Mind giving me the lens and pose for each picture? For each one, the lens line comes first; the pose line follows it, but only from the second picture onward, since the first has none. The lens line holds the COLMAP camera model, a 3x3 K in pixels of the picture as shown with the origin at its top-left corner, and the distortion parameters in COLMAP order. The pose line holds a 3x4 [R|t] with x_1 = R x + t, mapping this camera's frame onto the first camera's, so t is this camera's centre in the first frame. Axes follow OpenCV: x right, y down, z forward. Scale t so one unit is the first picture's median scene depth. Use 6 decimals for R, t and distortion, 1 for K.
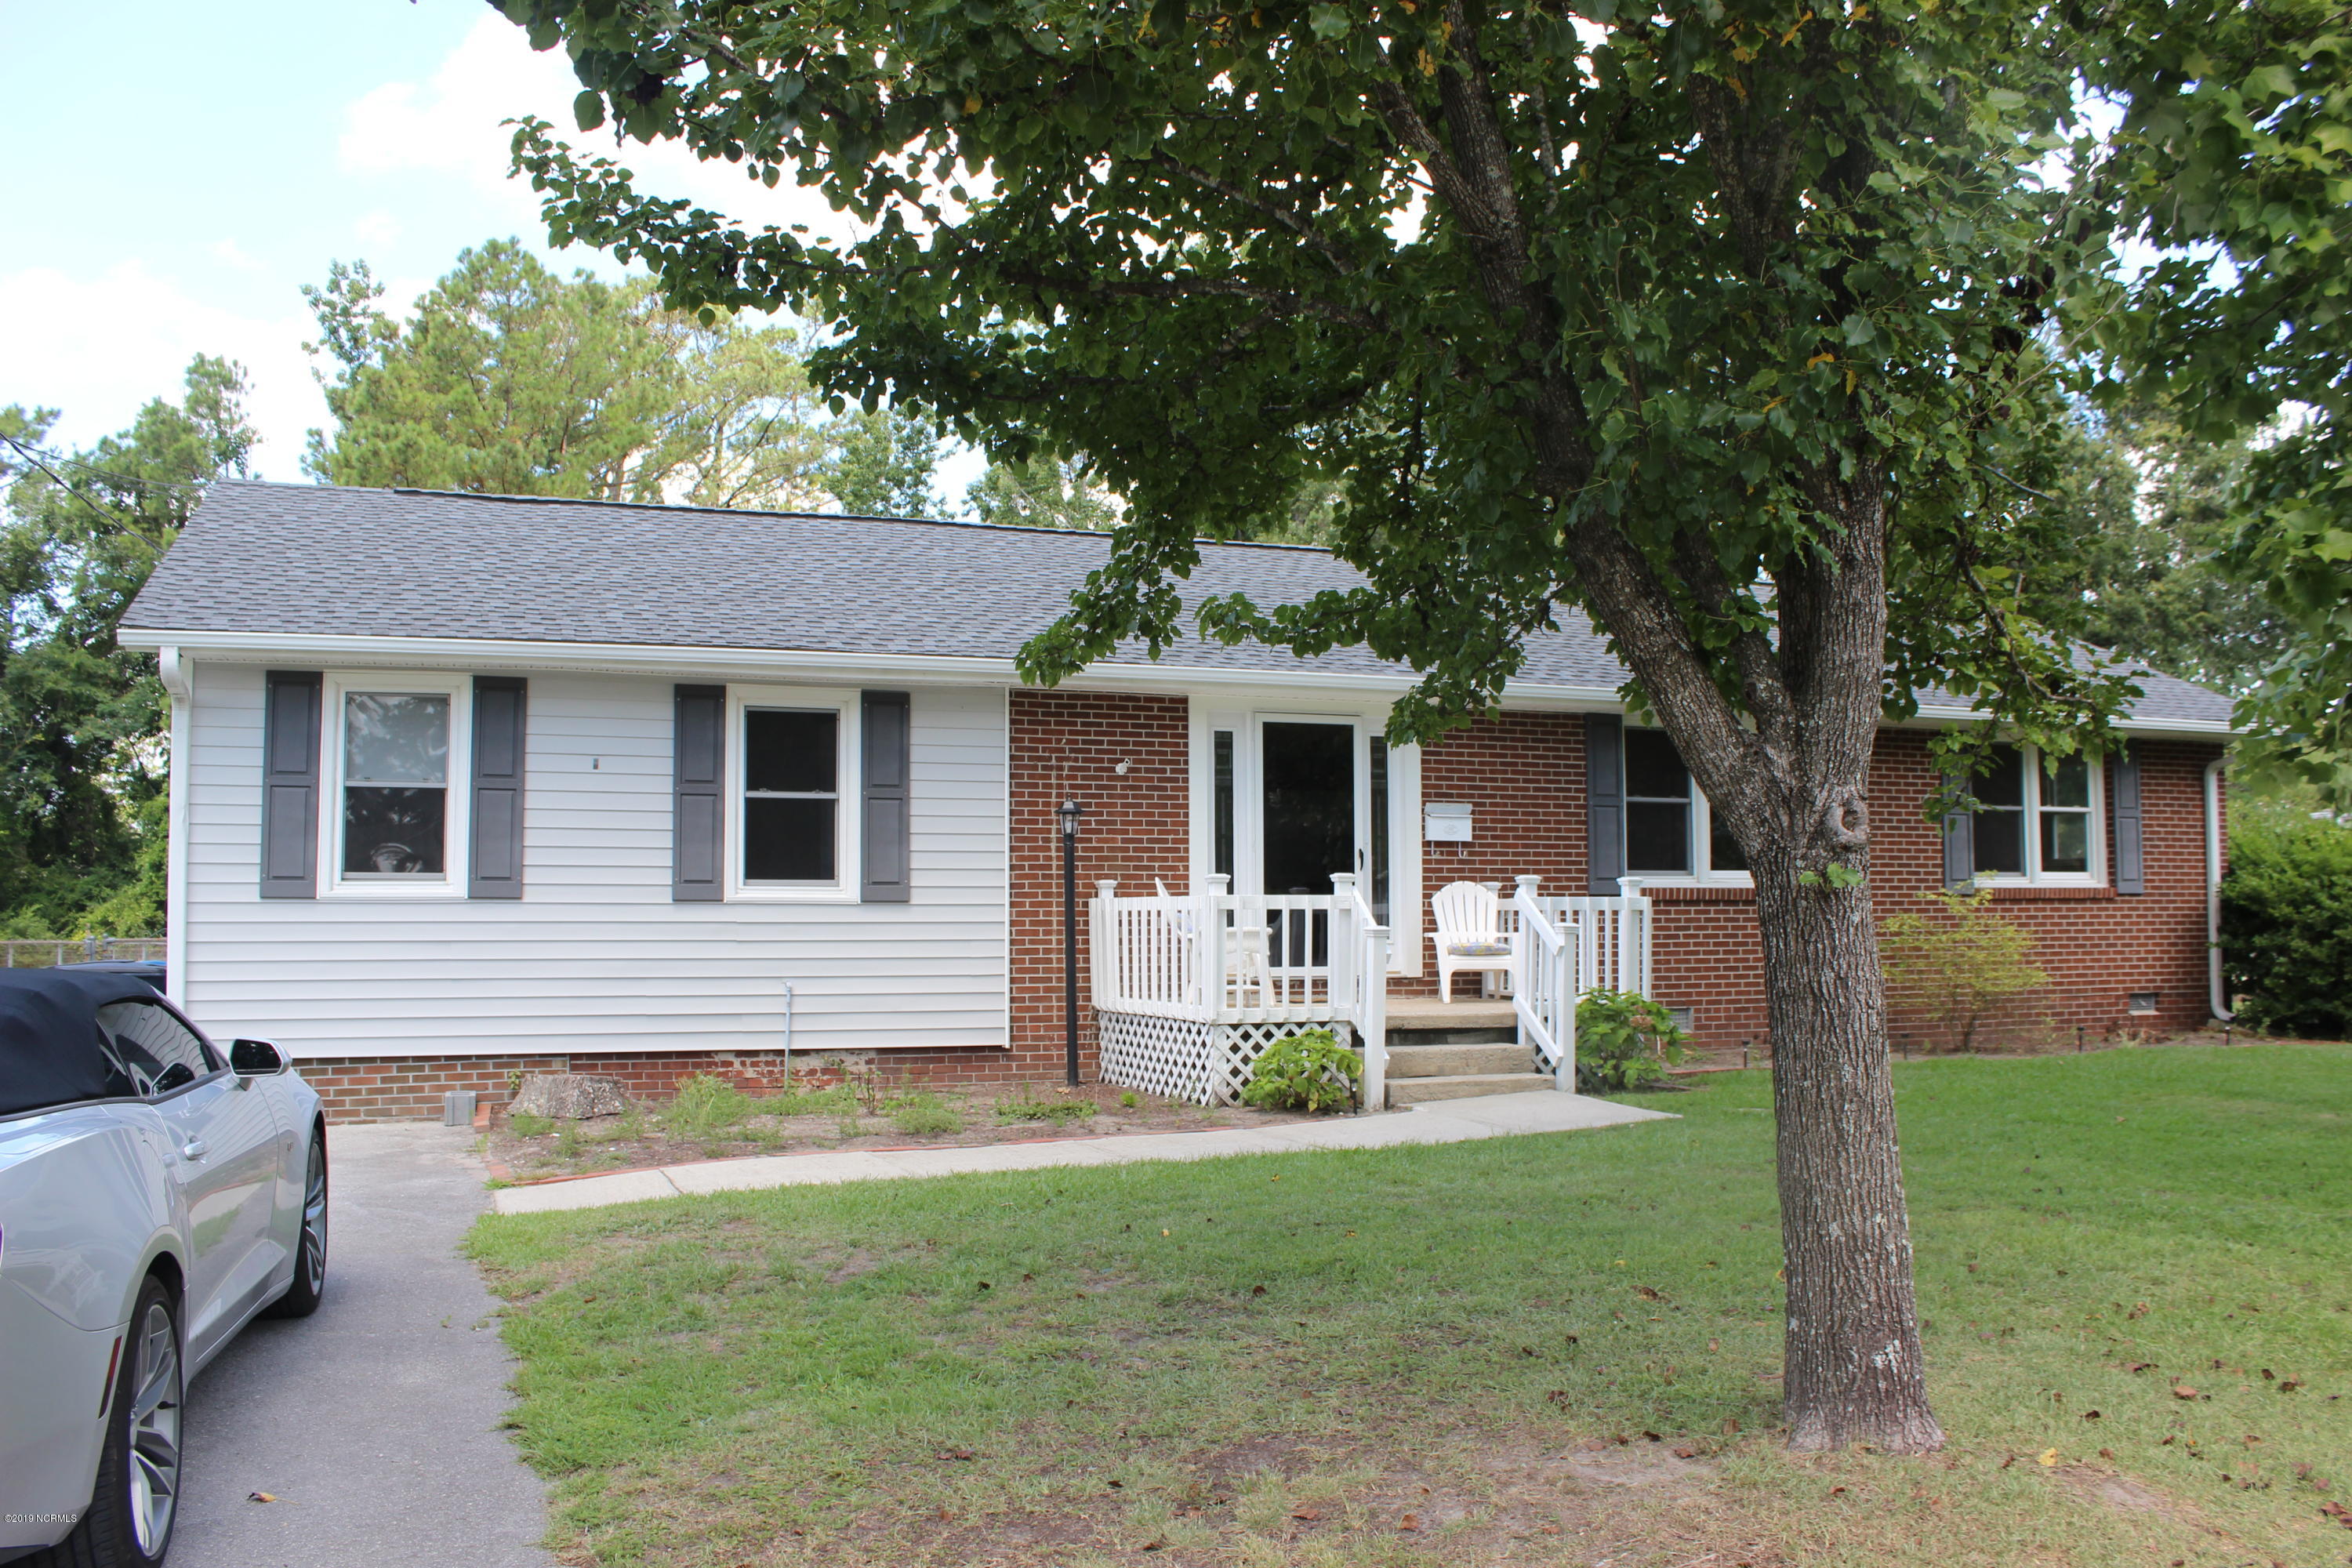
lens RADIAL K [[1965.1, 0, 1182.8], [0, 1965.1, 804.1], [0, 0, 1]] dist [-0.172680, 0.158300]
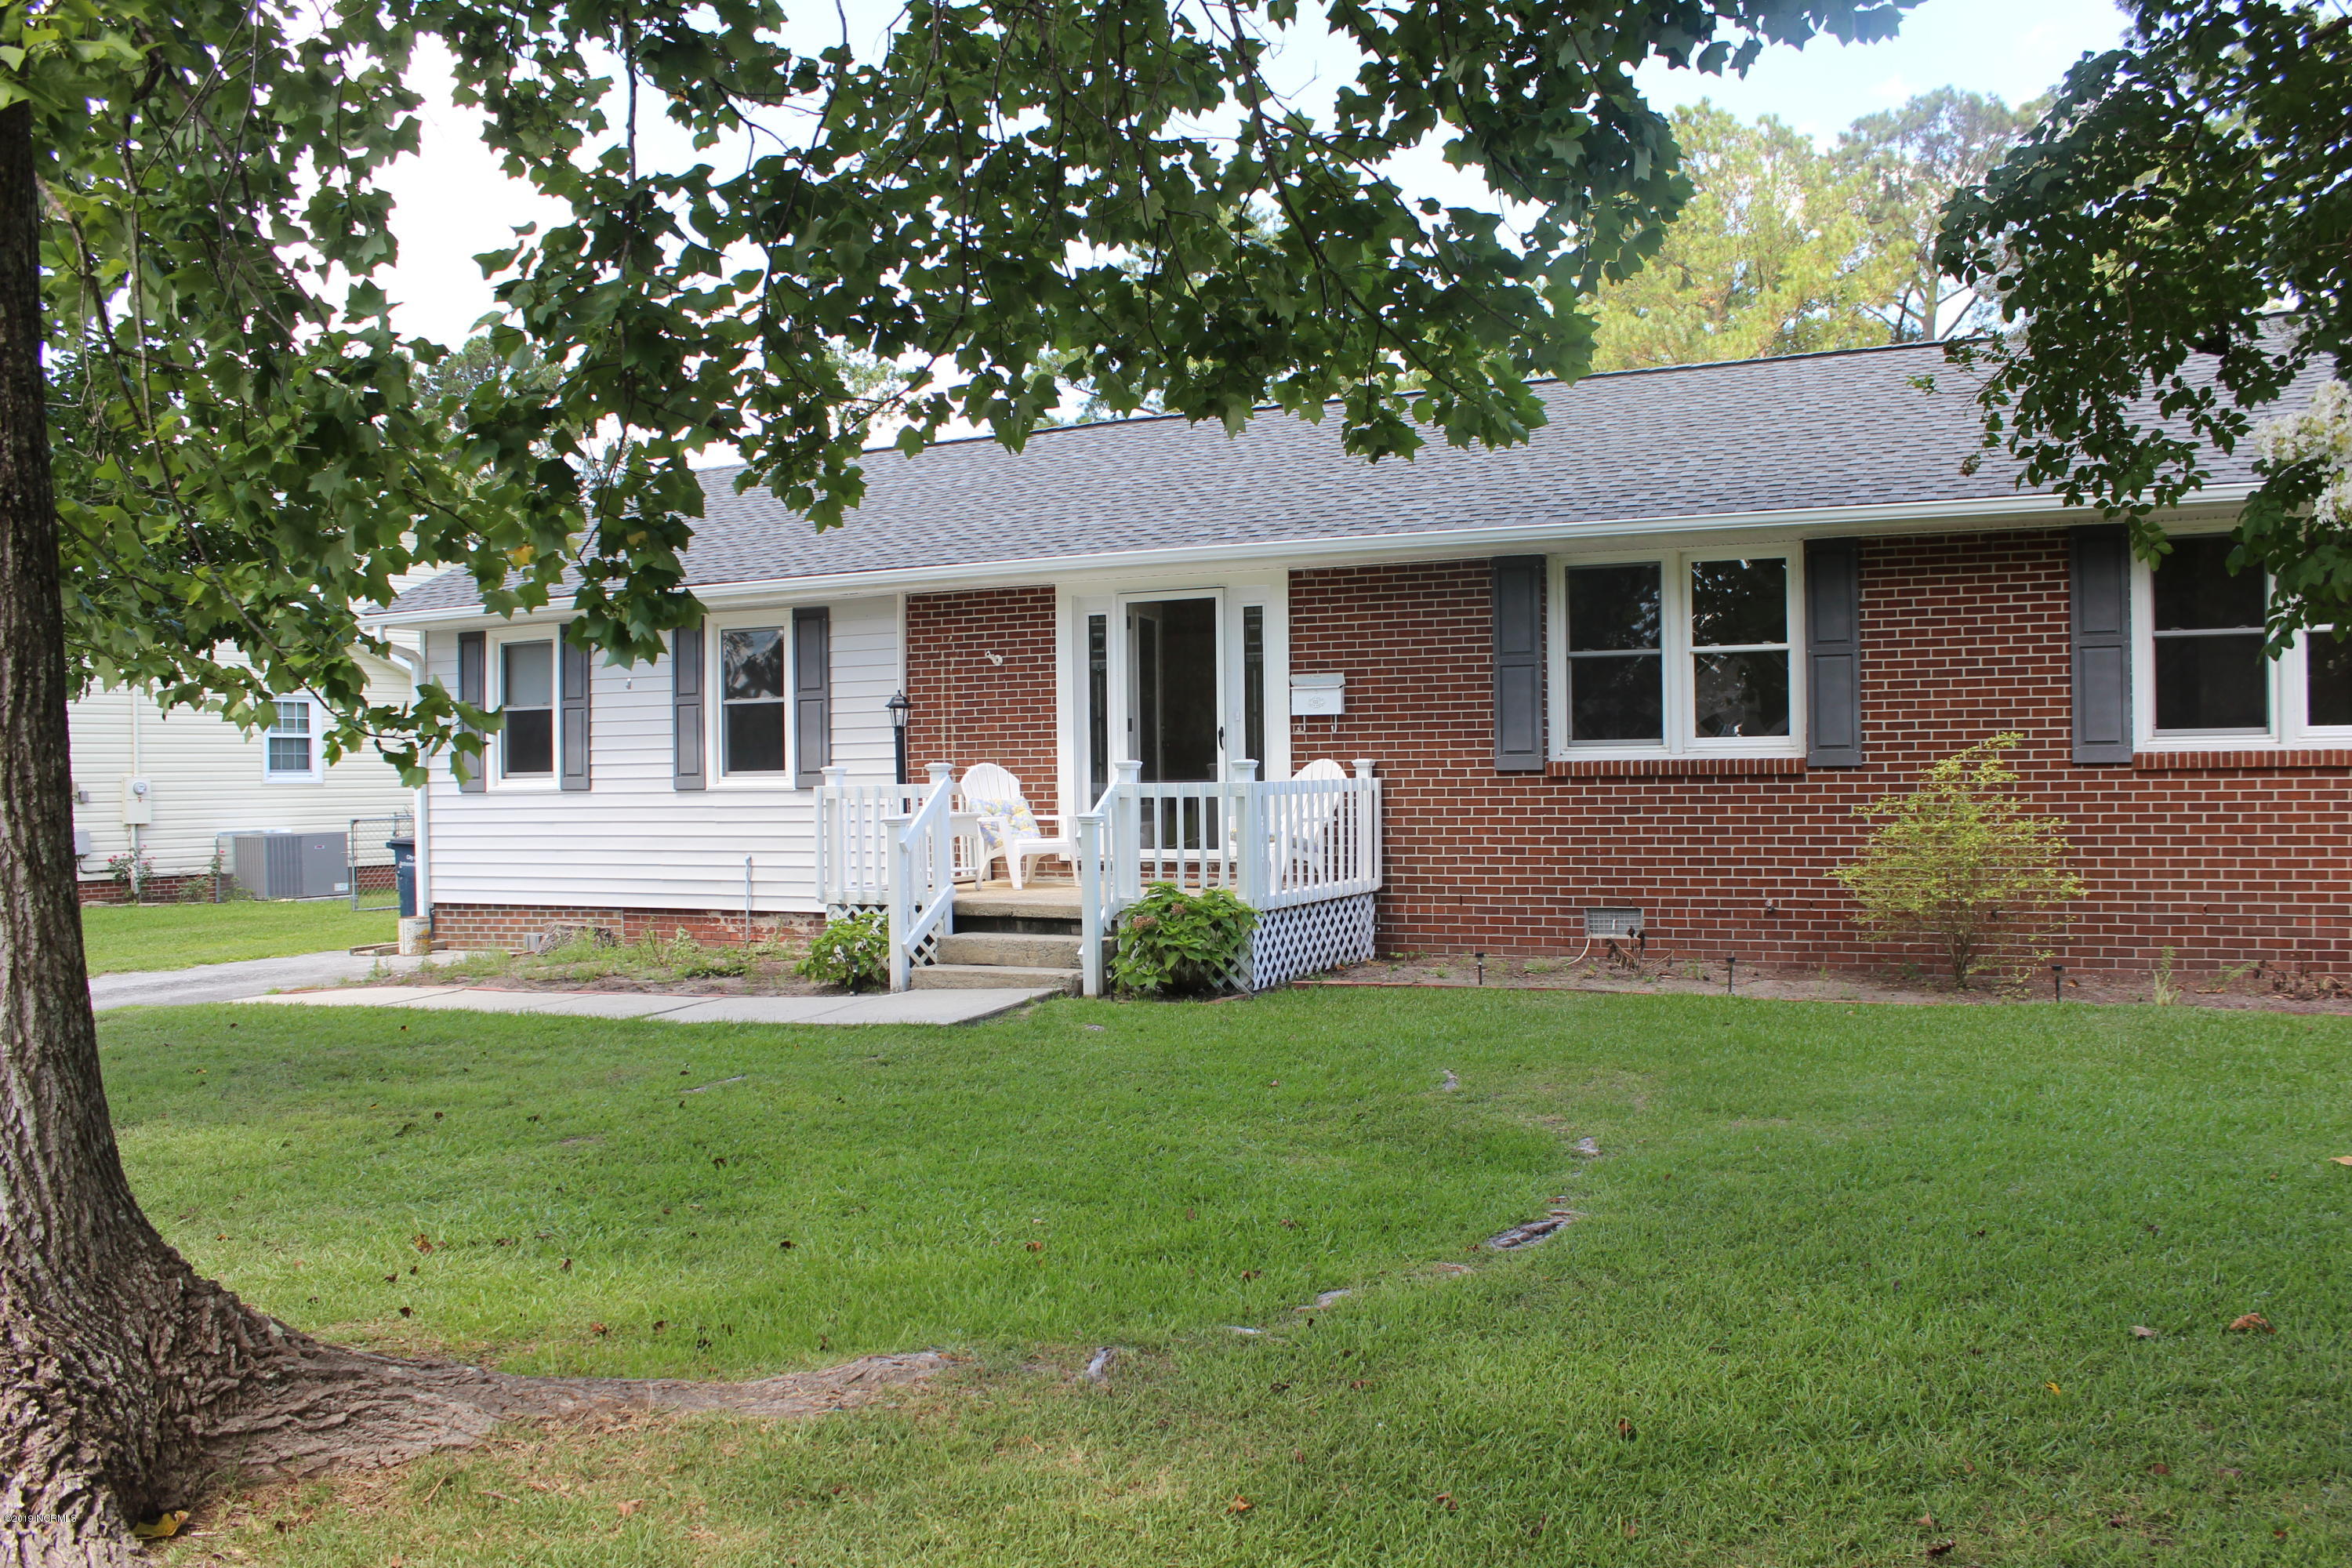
lens RADIAL K [[1965.1, 0, 1182.8], [0, 1965.1, 804.1], [0, 0, 1]] dist [-0.172680, 0.158300]
pose [[0.682542, 0.000646, -0.730846, 0.801111], [0.052813, 0.997342, 0.050204, 0.011585], [0.728935, -0.072865, 0.680694, 0.342398]]
